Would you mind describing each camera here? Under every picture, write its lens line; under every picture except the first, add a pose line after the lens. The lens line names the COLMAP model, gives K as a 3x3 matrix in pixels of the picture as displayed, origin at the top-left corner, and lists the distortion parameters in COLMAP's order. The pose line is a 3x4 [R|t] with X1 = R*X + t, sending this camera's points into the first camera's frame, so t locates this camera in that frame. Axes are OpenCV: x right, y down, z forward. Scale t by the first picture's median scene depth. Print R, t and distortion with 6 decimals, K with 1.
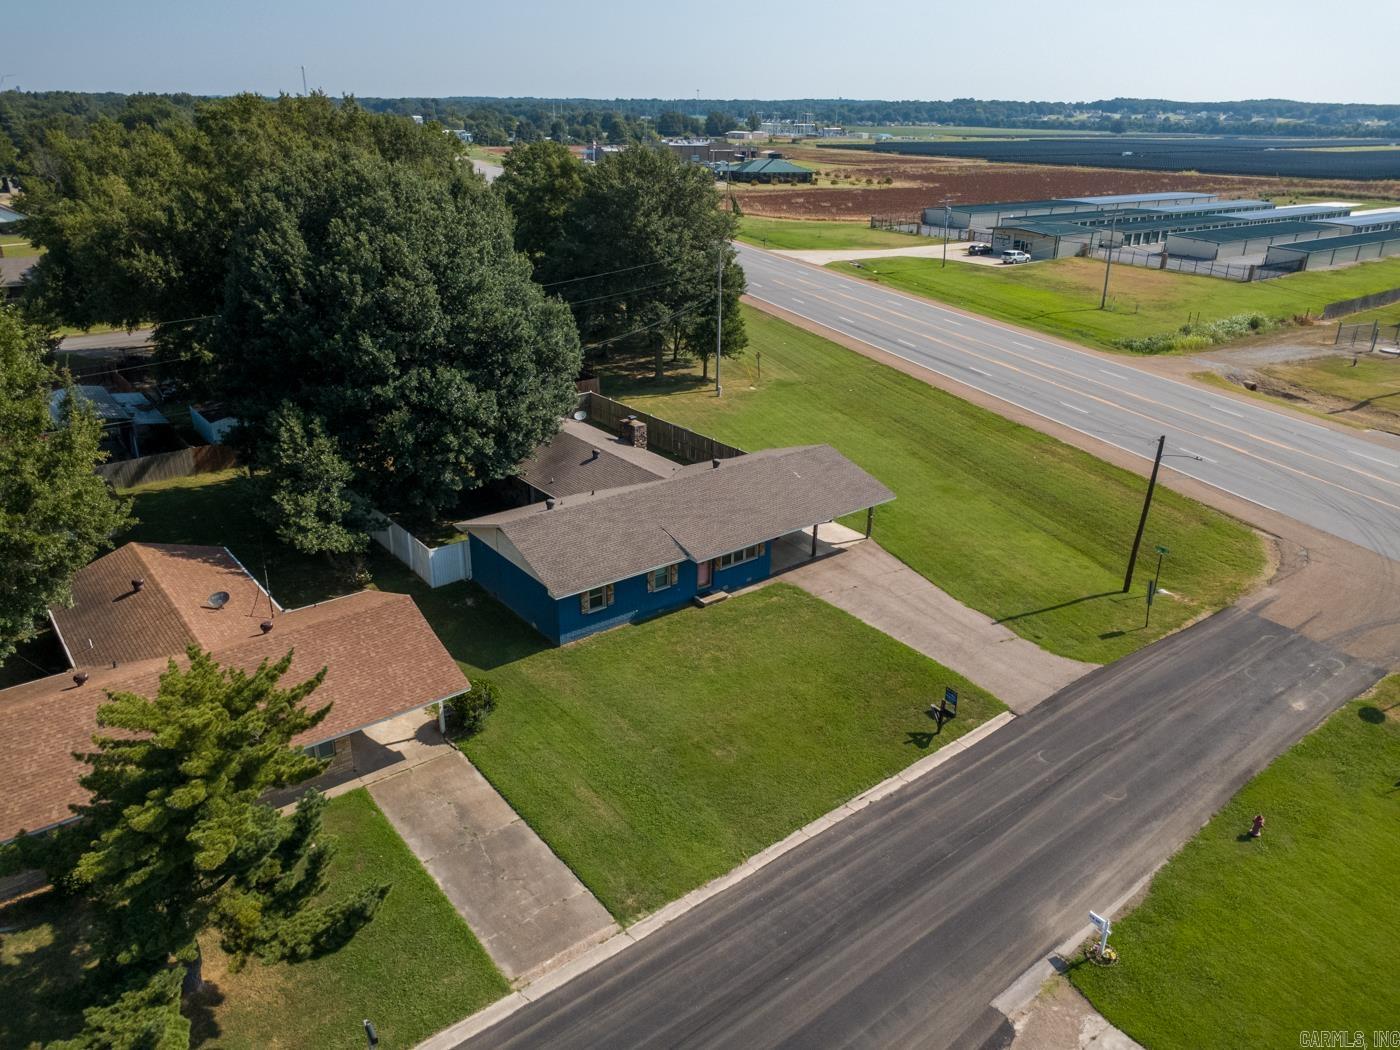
lens RADIAL K [[982.8, 0, 700.0], [0, 982.8, 525.0], [0, 0, 1]] dist [0.003330, 0.000879]
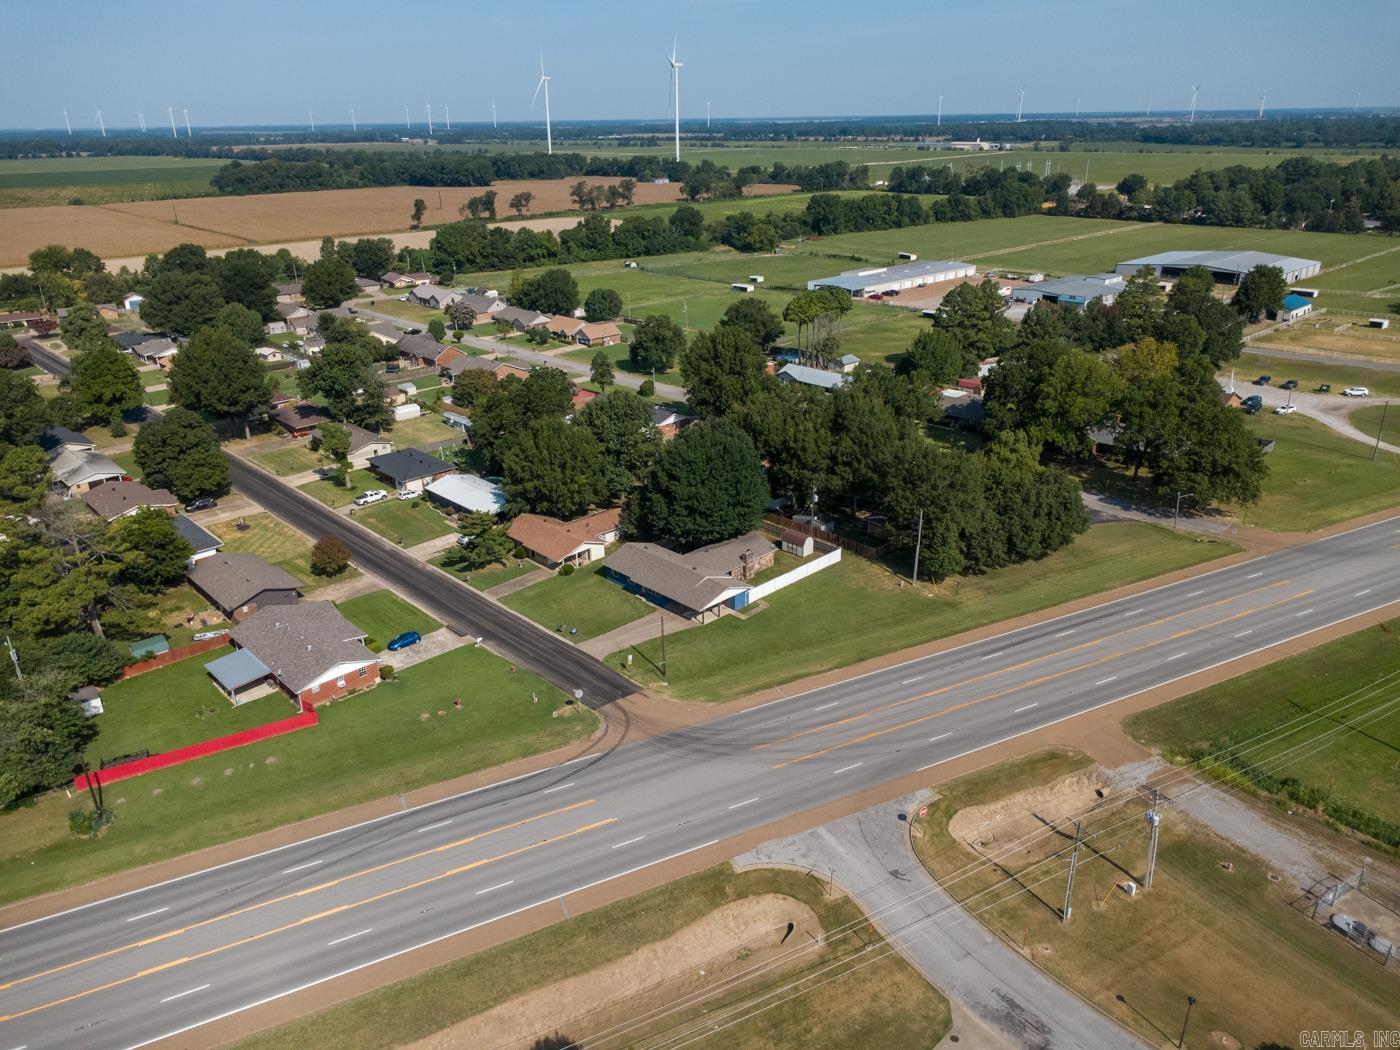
lens RADIAL K [[982.8, 0, 700.0], [0, 982.8, 525.0], [0, 0, 1]] dist [0.003330, 0.000879]
pose [[0.104111, 0.364778, -0.925256, 2.579447], [-0.372078, 0.877041, 0.303903, -1.037225], [0.922344, 0.312628, 0.227036, 0.424374]]
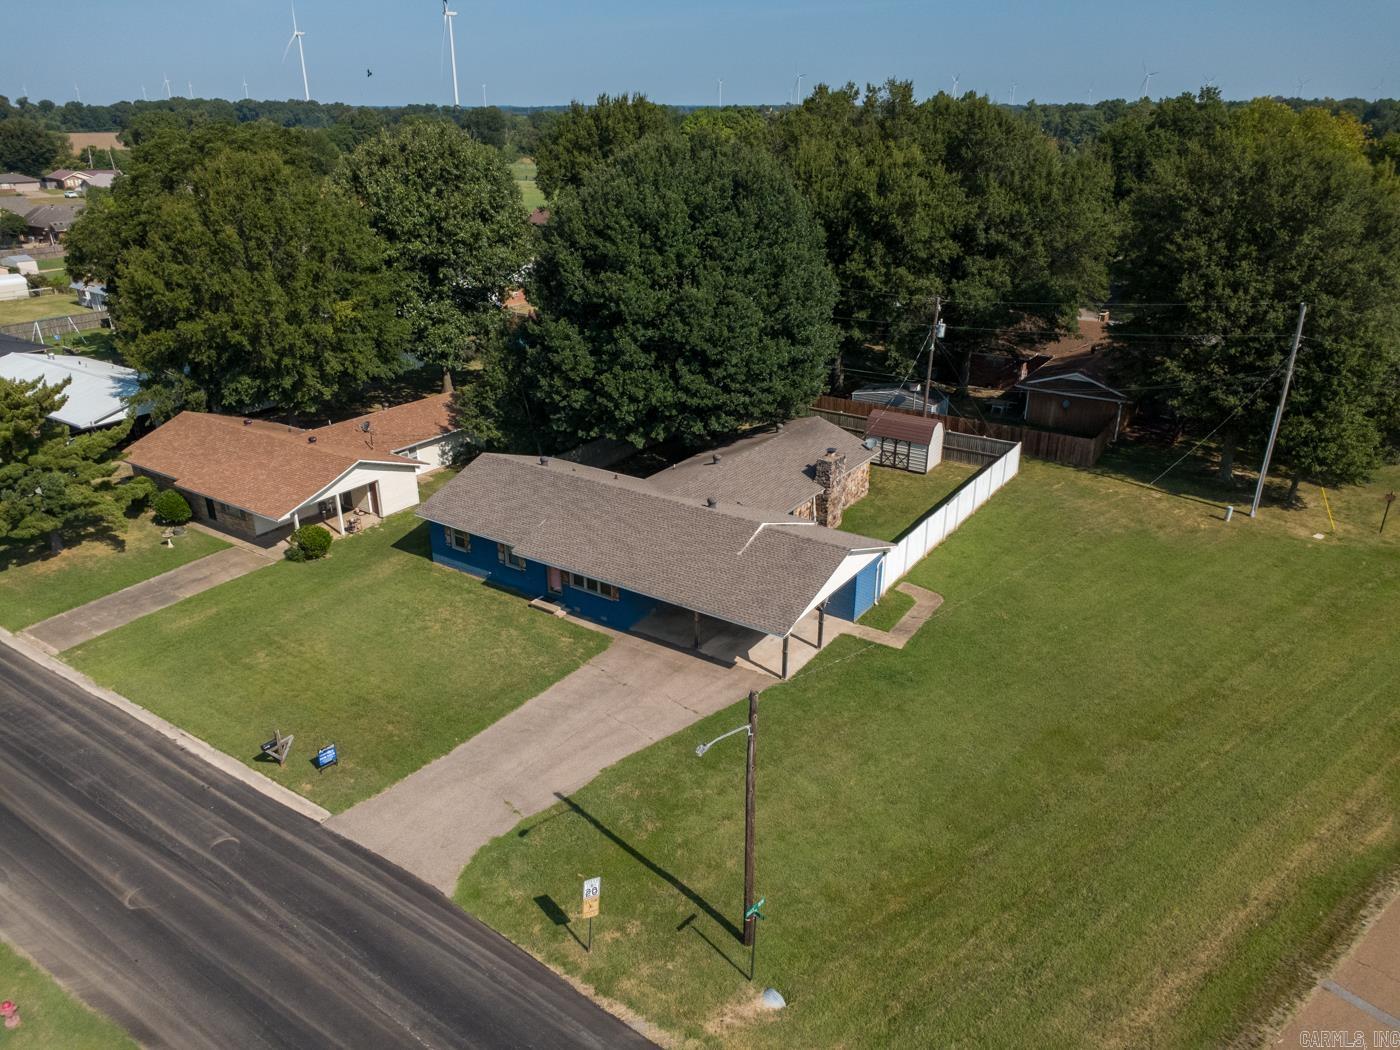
lens RADIAL K [[982.8, 0, 700.0], [0, 982.8, 525.0], [0, 0, 1]] dist [0.003330, 0.000879]
pose [[0.307271, 0.356514, -0.882316, 0.834034], [-0.364396, 0.900583, 0.236992, -0.263198], [0.879090, 0.248692, 0.406636, 0.709792]]
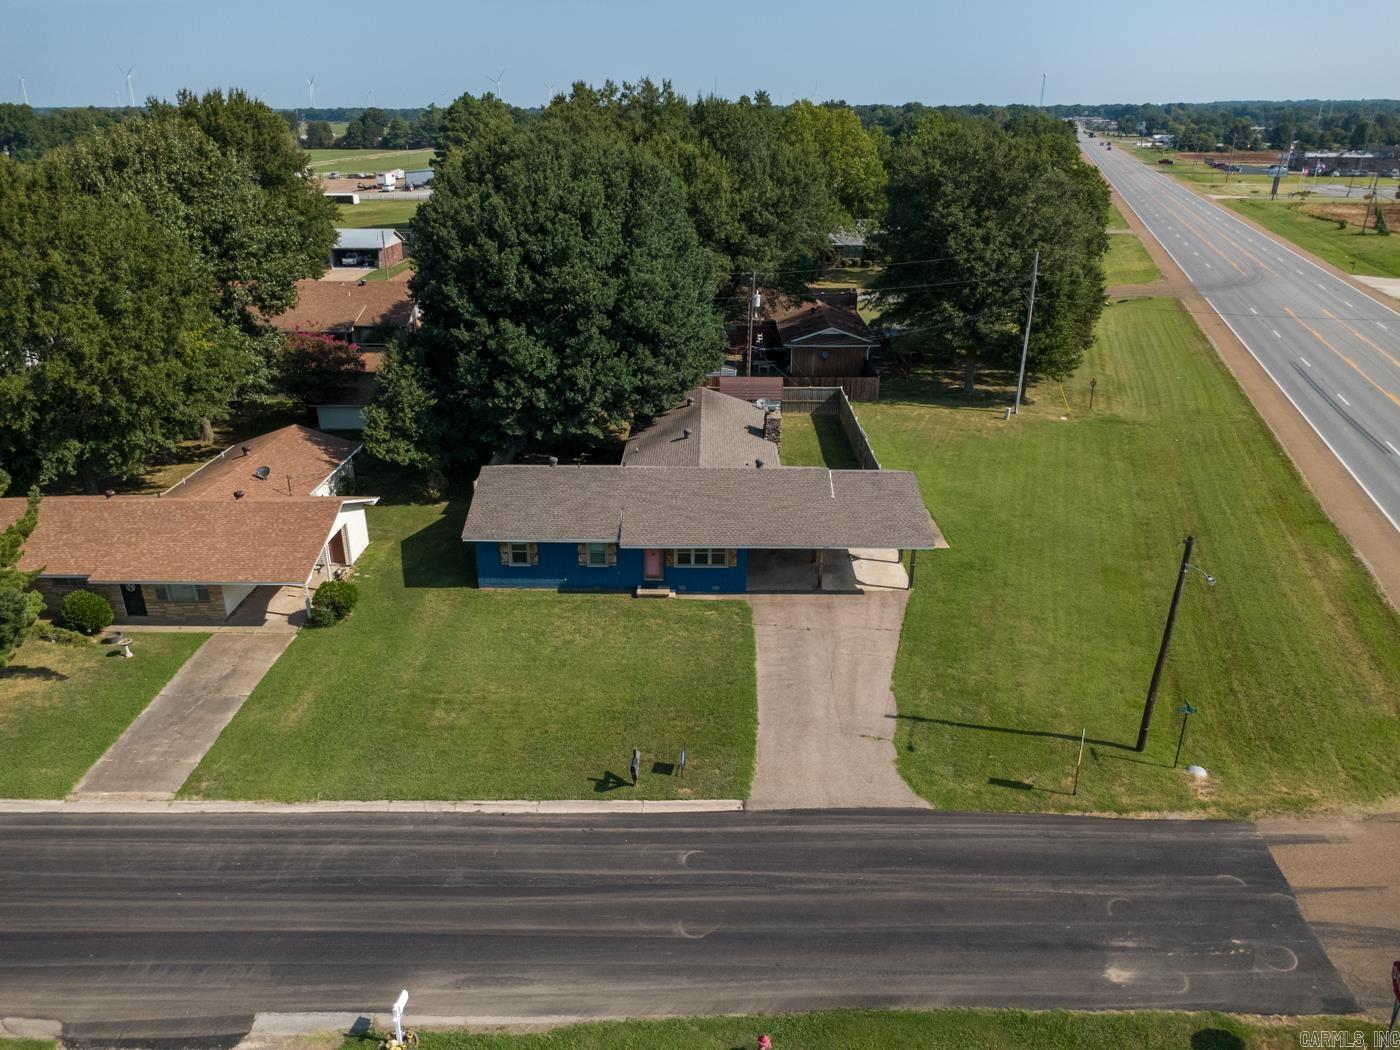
lens RADIAL K [[982.8, 0, 700.0], [0, 982.8, 525.0], [0, 0, 1]] dist [0.003330, 0.000879]
pose [[0.777987, 0.229306, -0.584940, 0.569292], [-0.234254, 0.969752, 0.068595, -0.061725], [0.582976, 0.083659, 0.808171, 0.251810]]
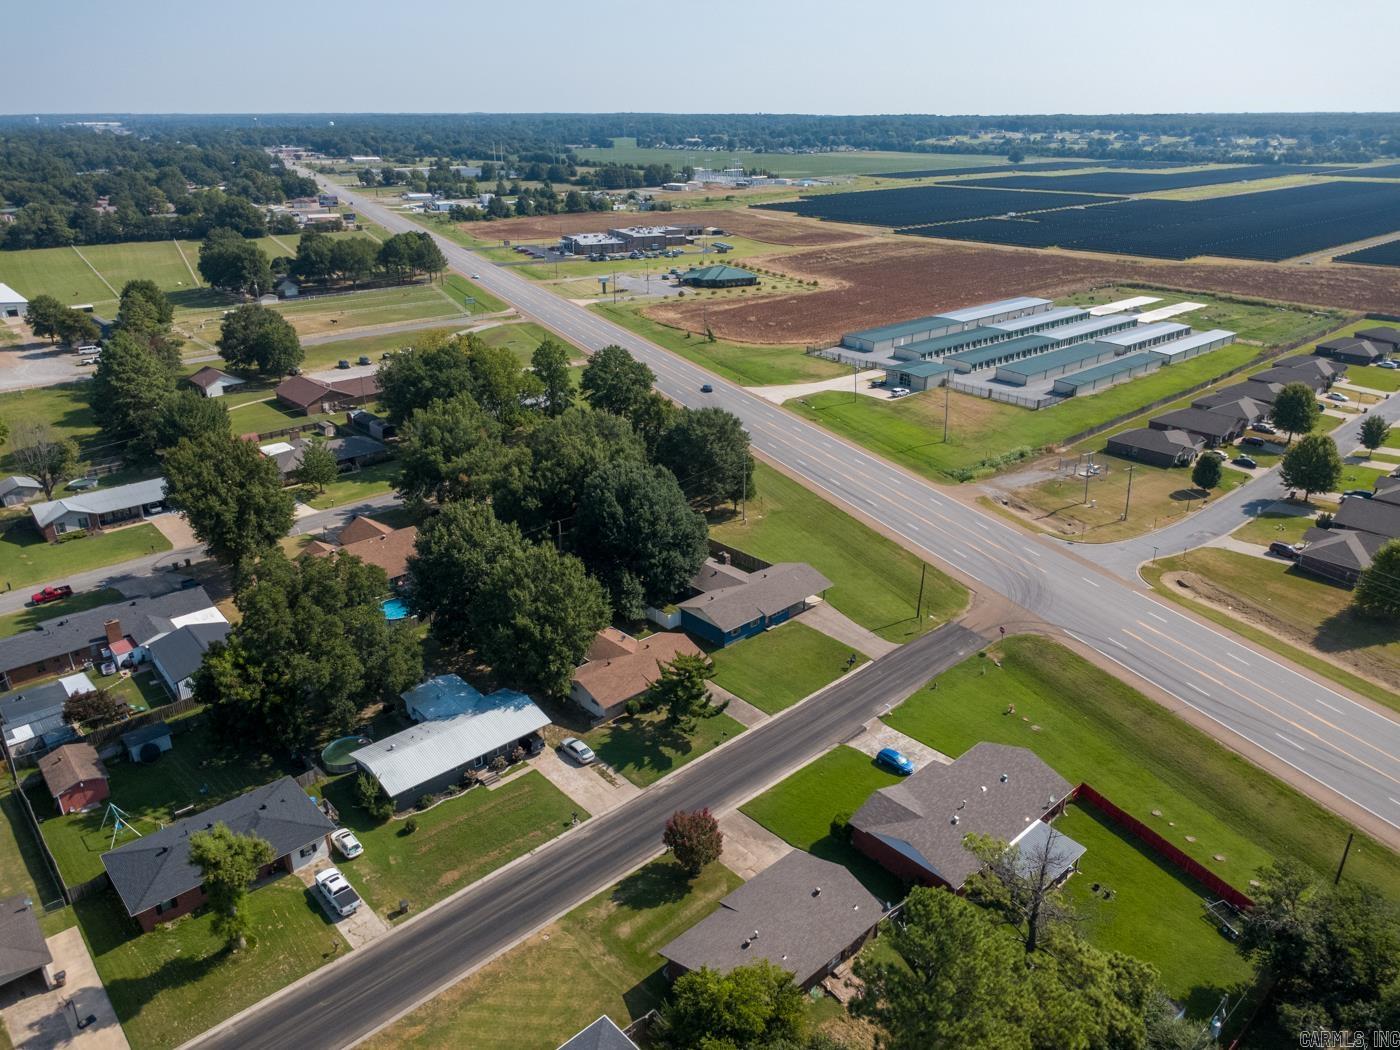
lens RADIAL K [[982.8, 0, 700.0], [0, 982.8, 525.0], [0, 0, 1]] dist [0.003330, 0.000879]
pose [[0.996995, -0.044334, 0.063532, -0.343362], [0.044475, 0.999010, -0.000804, -0.218550], [-0.063433, 0.003627, 0.997979, -1.733790]]
